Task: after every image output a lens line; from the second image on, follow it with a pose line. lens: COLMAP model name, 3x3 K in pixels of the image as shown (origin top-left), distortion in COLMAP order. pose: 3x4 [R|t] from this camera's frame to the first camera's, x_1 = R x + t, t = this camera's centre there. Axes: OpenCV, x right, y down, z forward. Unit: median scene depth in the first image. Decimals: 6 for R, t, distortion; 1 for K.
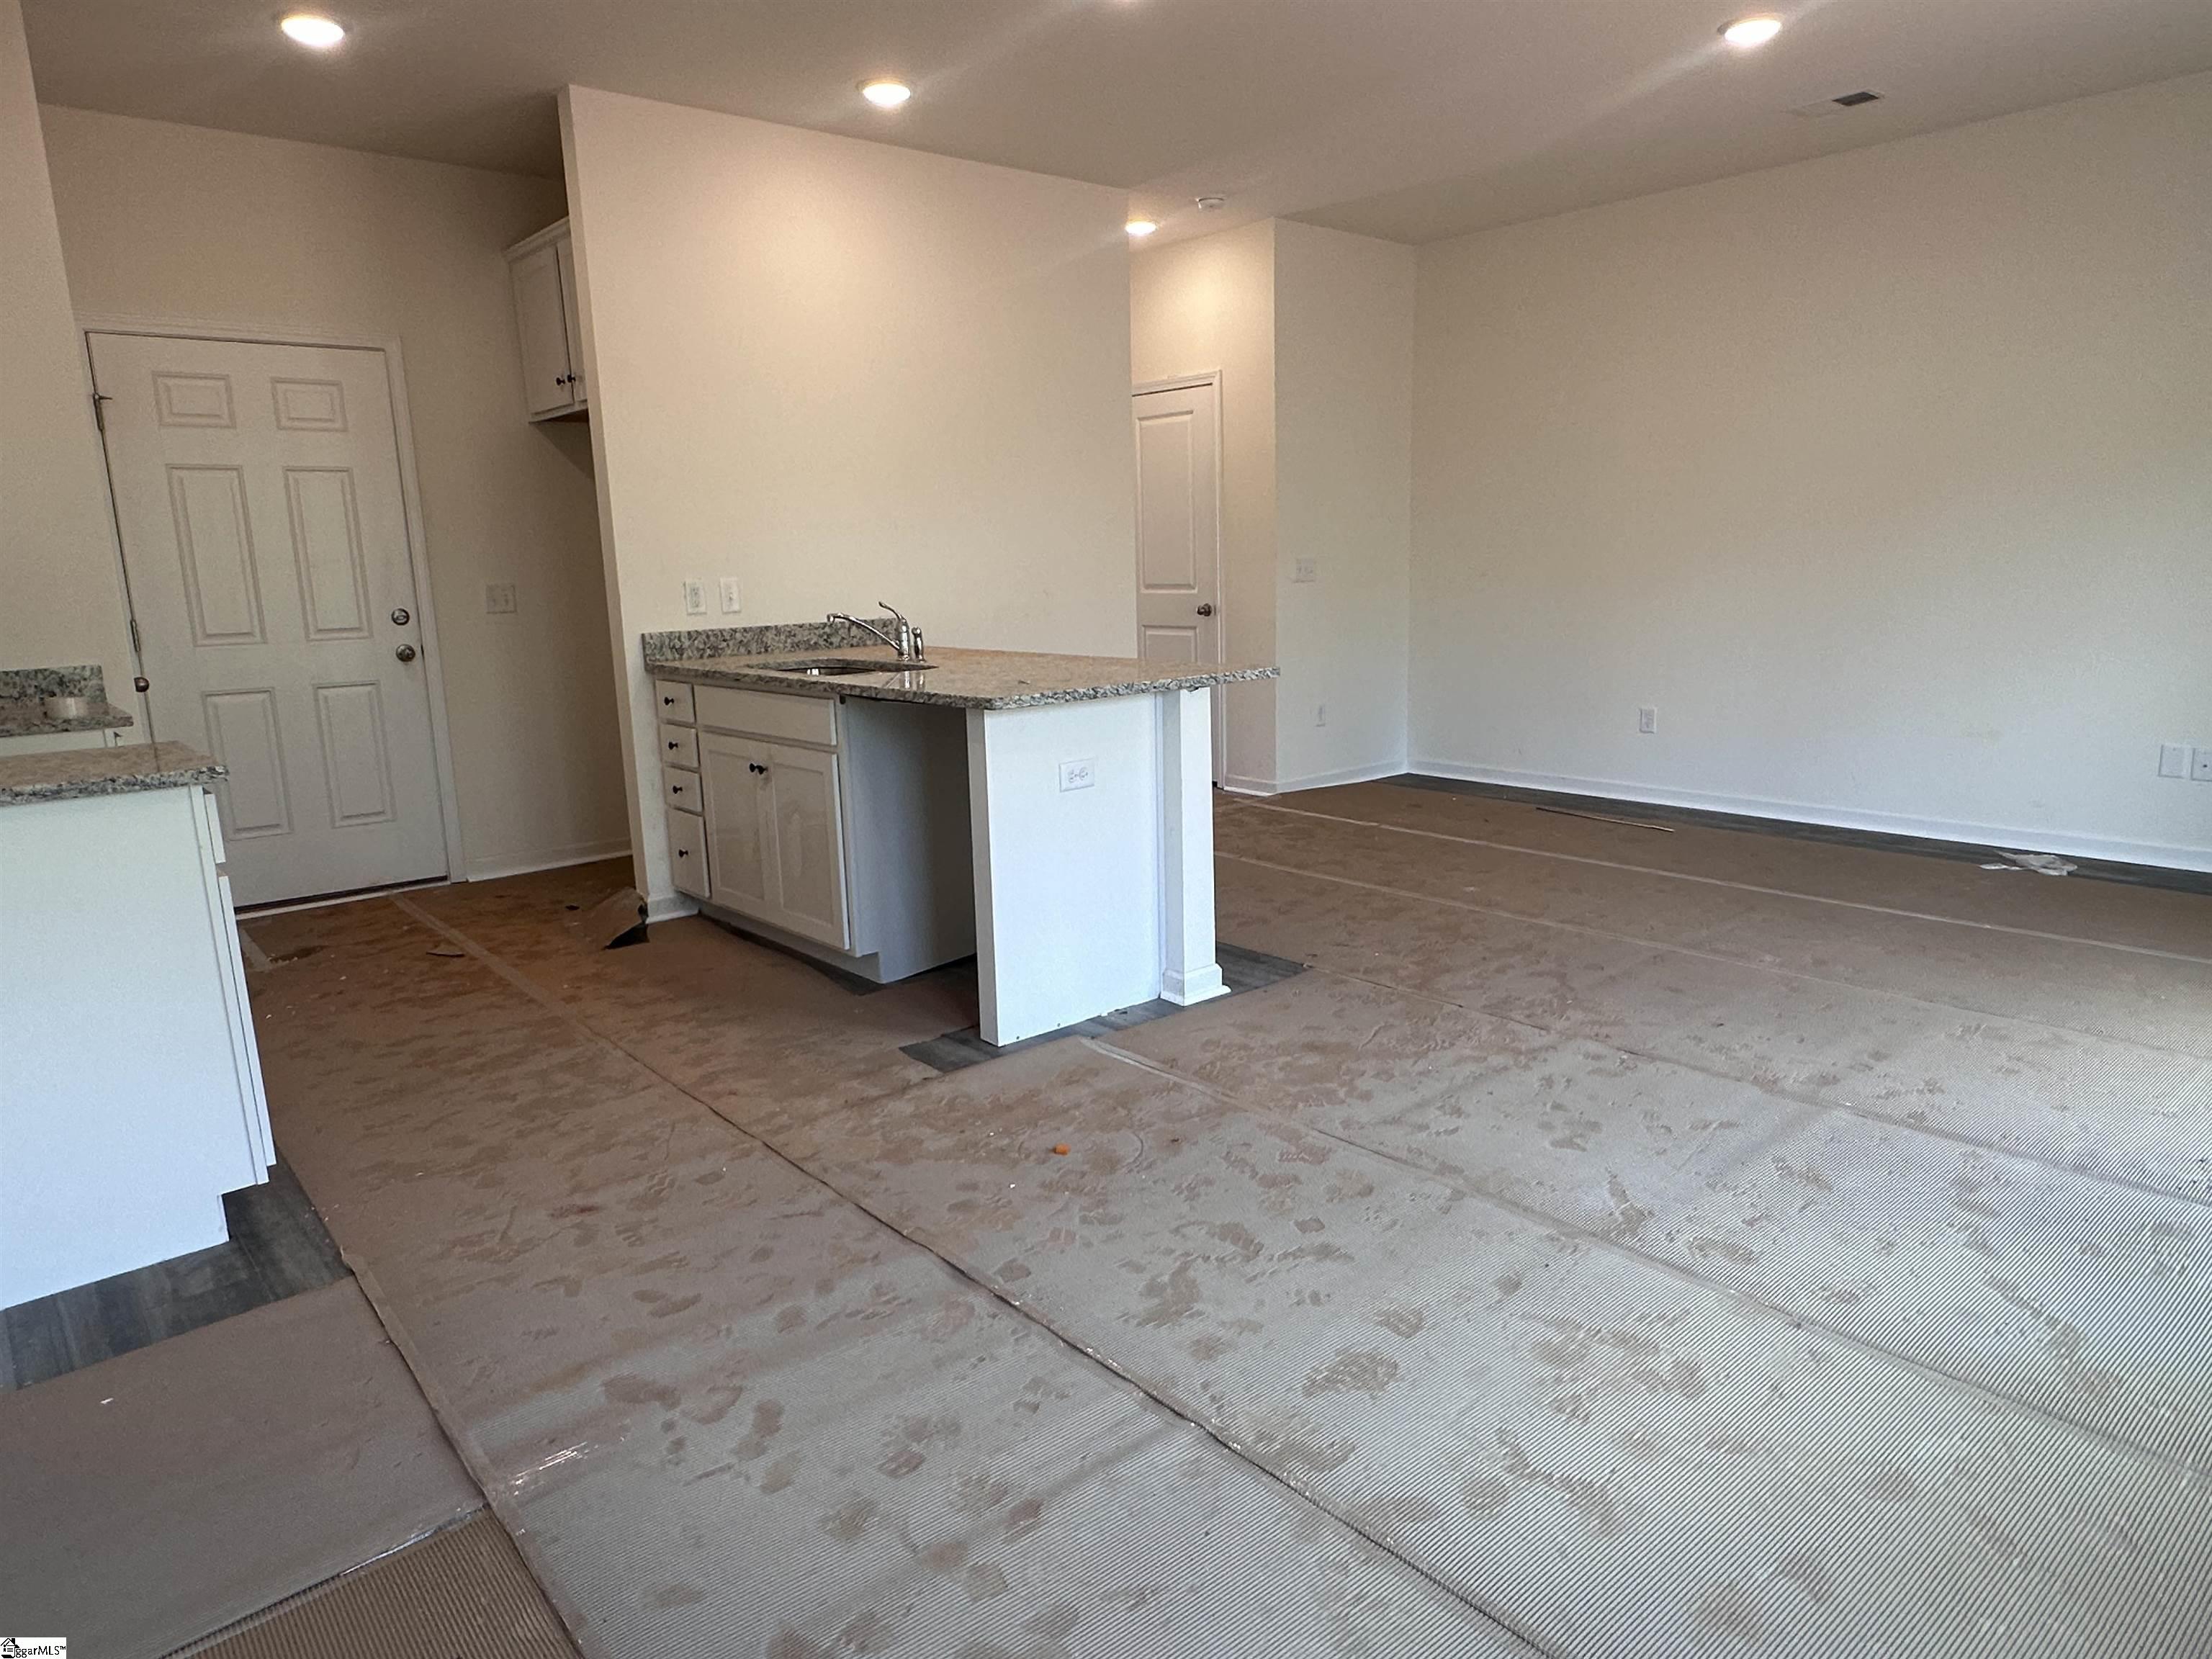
lens RADIAL K [[1363.7, 0, 1108.9], [0, 1363.7, 830.7], [0, 0, 1]] dist [-0.003212, -0.000577]
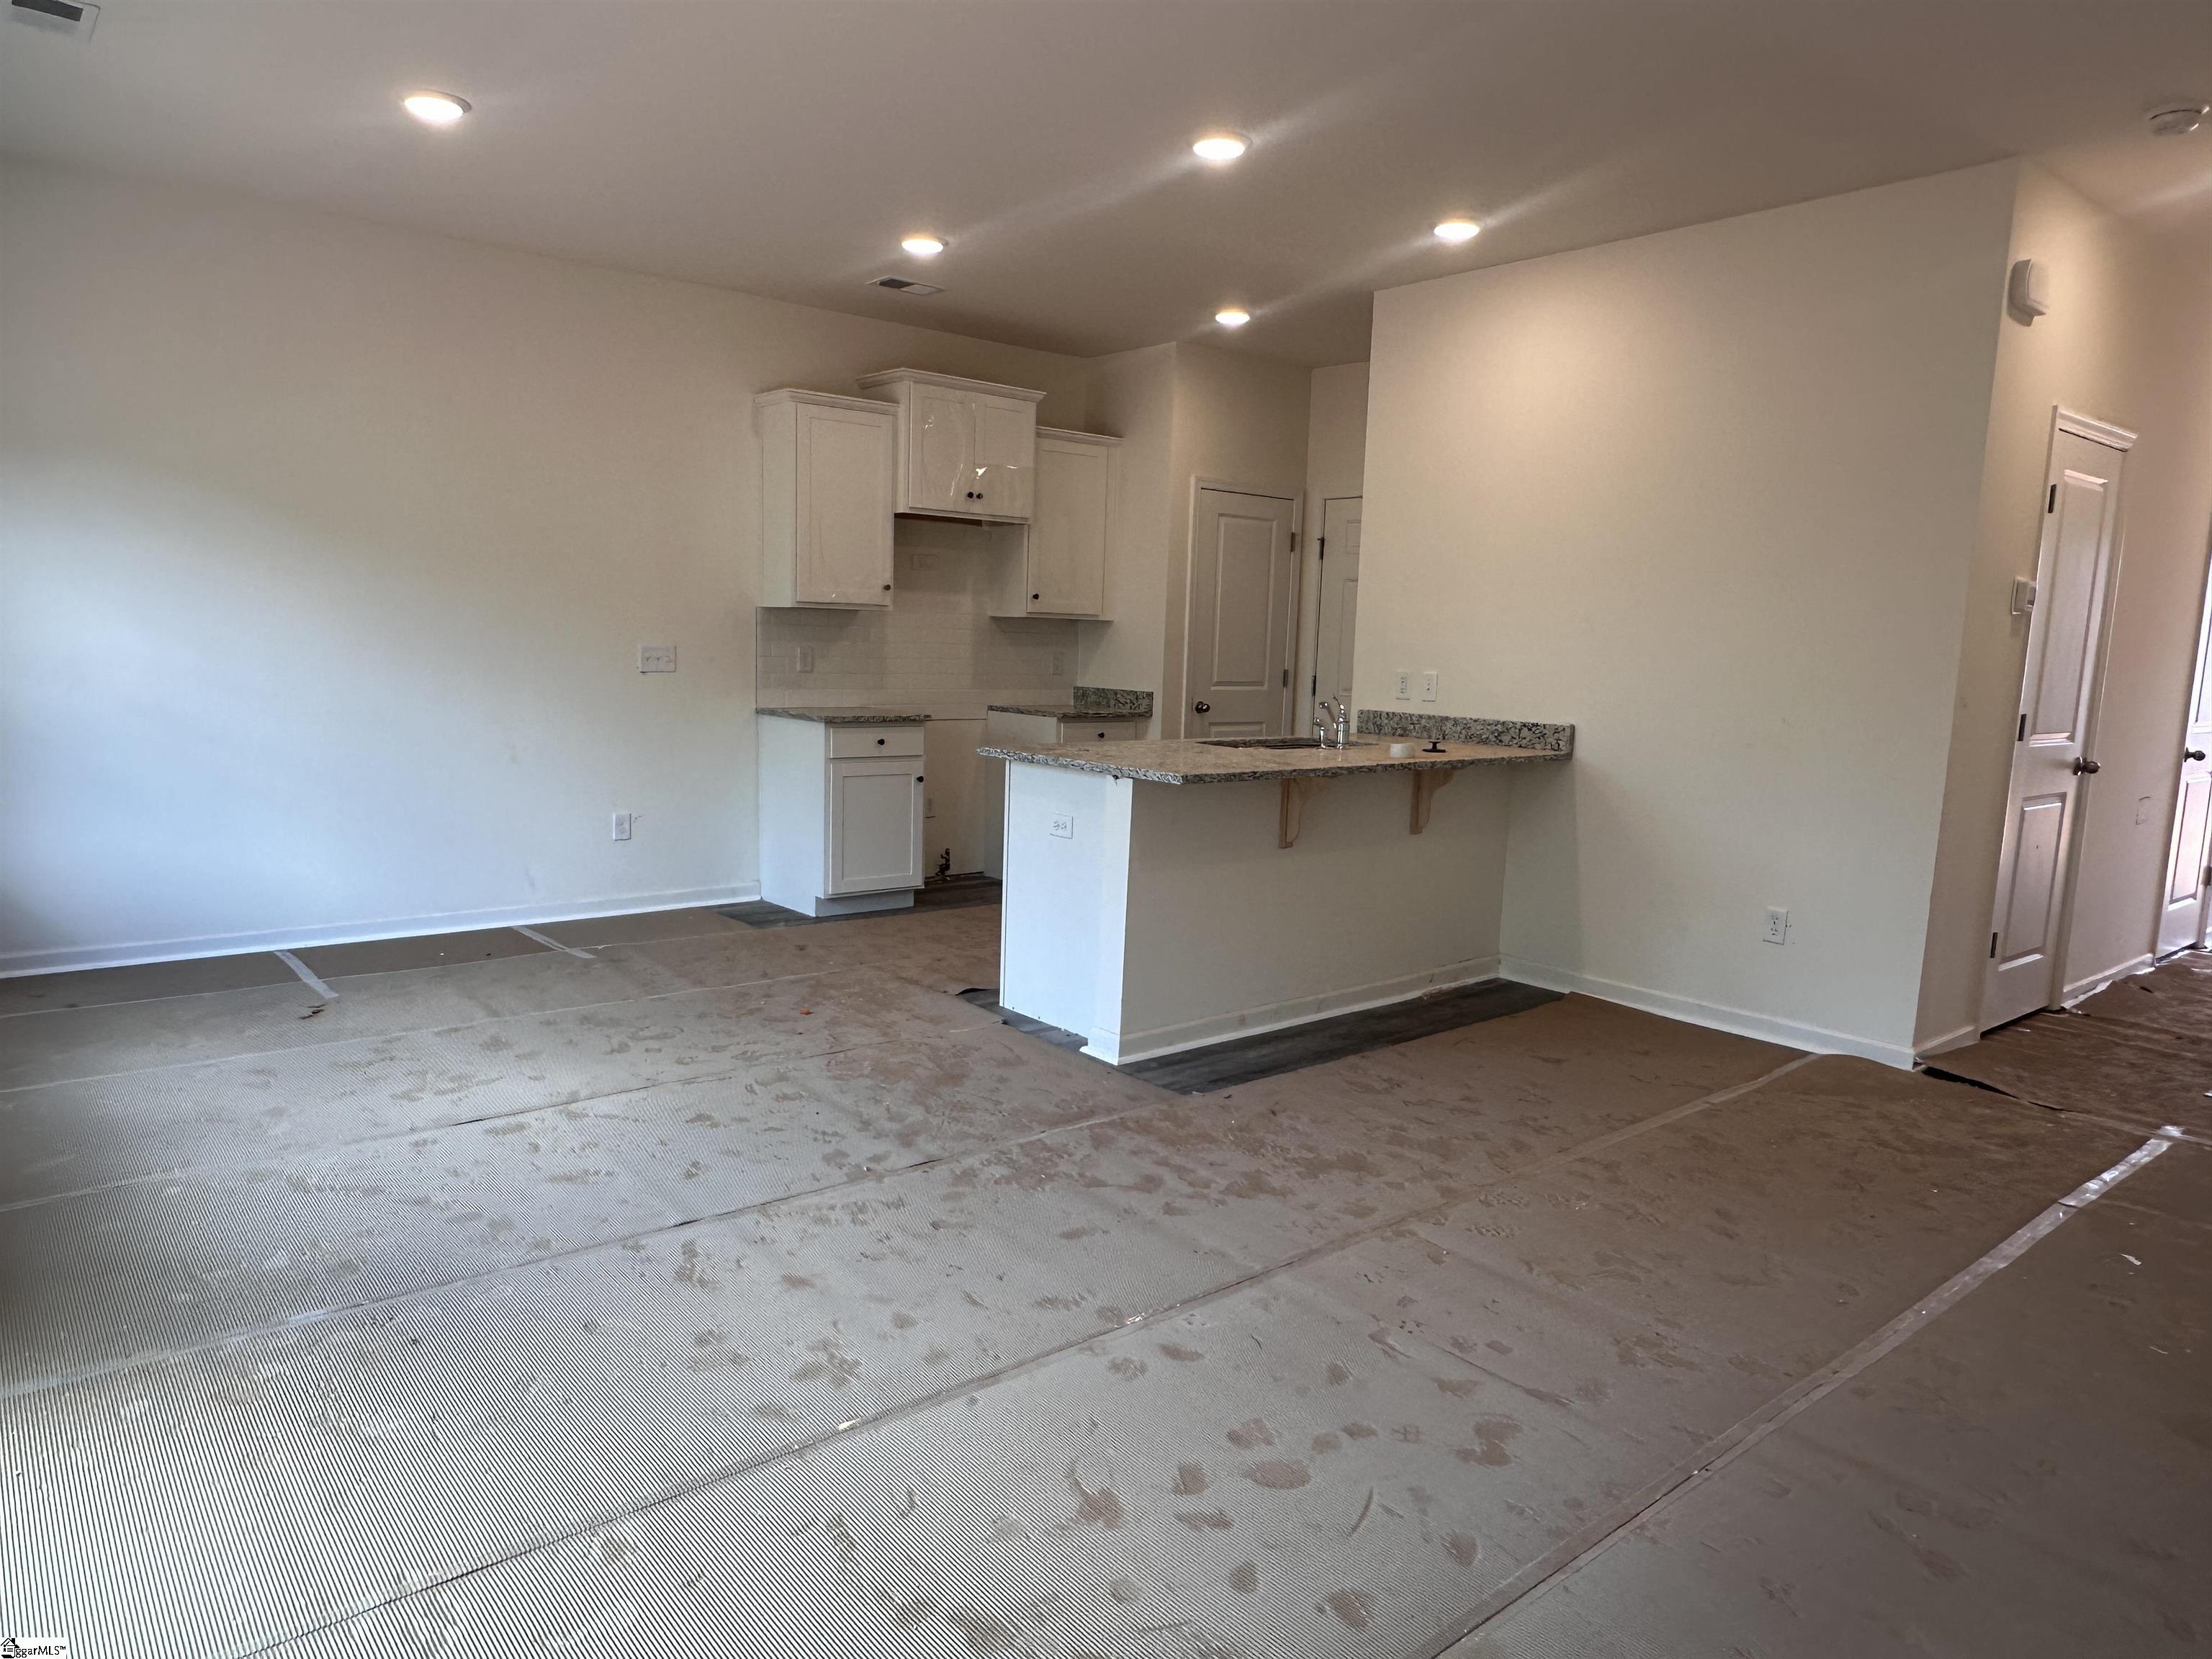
lens RADIAL K [[1407.8, 0, 1107.9], [0, 1407.8, 831.6], [0, 0, 1]] dist [0.001852, -0.000723]
pose [[-0.007932, 0.164102, -0.986412, 1.274127], [-0.232430, 0.959123, 0.161431, -0.258390], [0.972581, 0.230552, 0.030534, 1.028855]]
